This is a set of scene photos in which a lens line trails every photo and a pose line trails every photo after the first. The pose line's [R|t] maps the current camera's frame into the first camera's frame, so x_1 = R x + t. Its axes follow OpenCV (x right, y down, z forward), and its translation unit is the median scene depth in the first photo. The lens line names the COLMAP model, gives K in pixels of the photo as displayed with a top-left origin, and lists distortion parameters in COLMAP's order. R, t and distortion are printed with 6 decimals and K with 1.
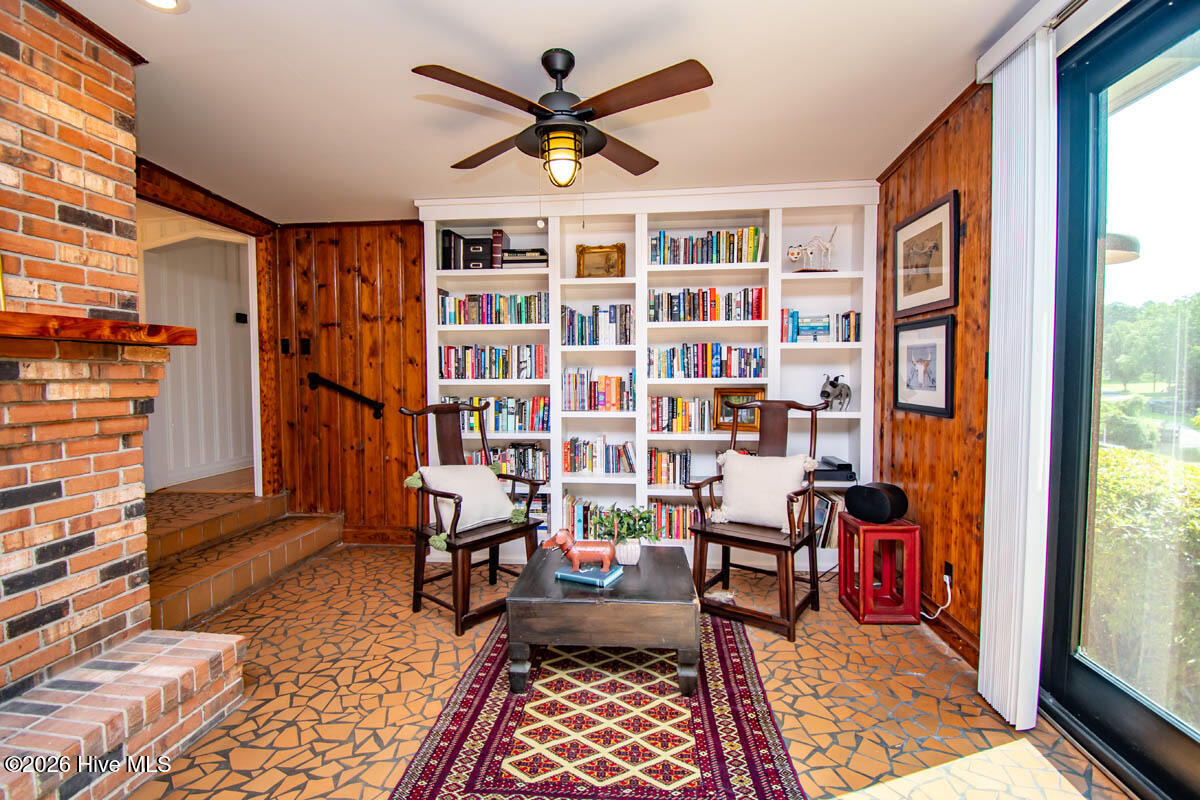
lens RADIAL K [[545.5, 0, 600.0], [0, 545.5, 400.0], [0, 0, 1]] dist [0.042885, -0.036250]
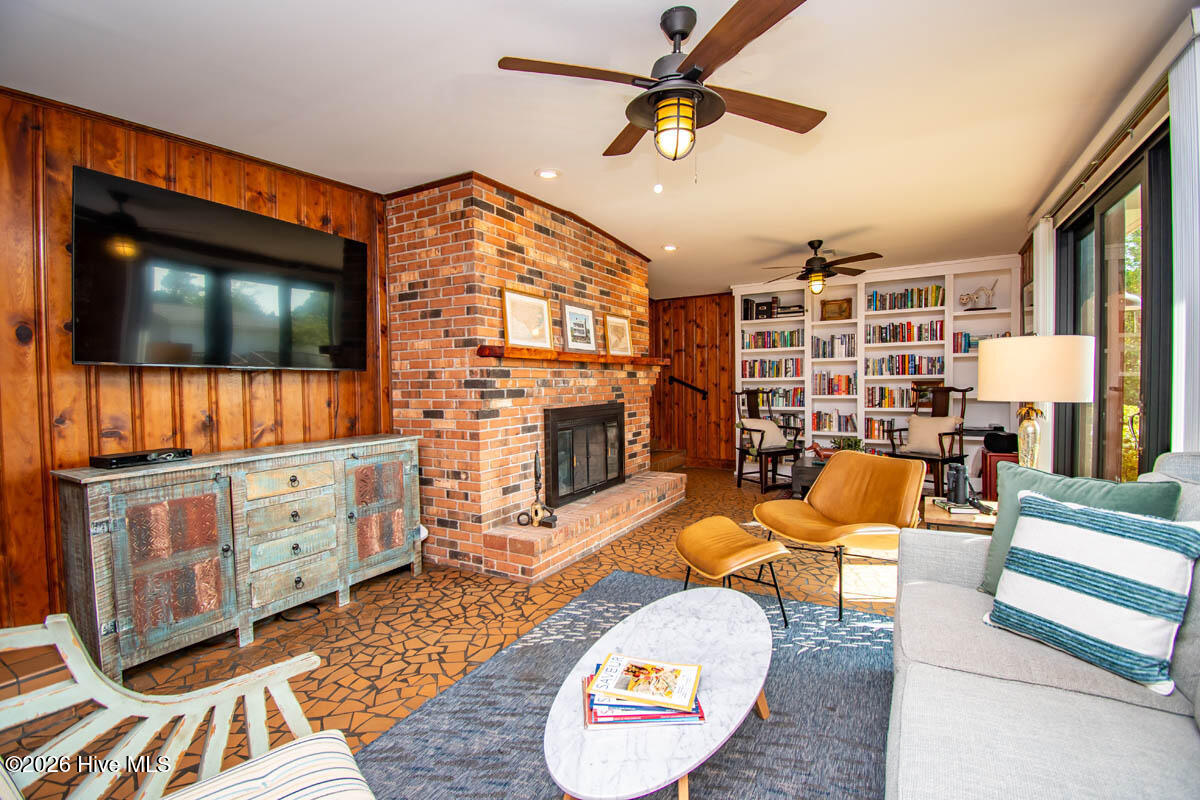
lens RADIAL K [[545.5, 0, 600.0], [0, 545.5, 400.0], [0, 0, 1]] dist [0.042885, -0.036250]
pose [[0.915821, 0.003510, -0.401571, 0.017062], [-0.006809, 0.999954, -0.006787, 0.053611], [0.401528, 0.008950, 0.915803, -0.922309]]
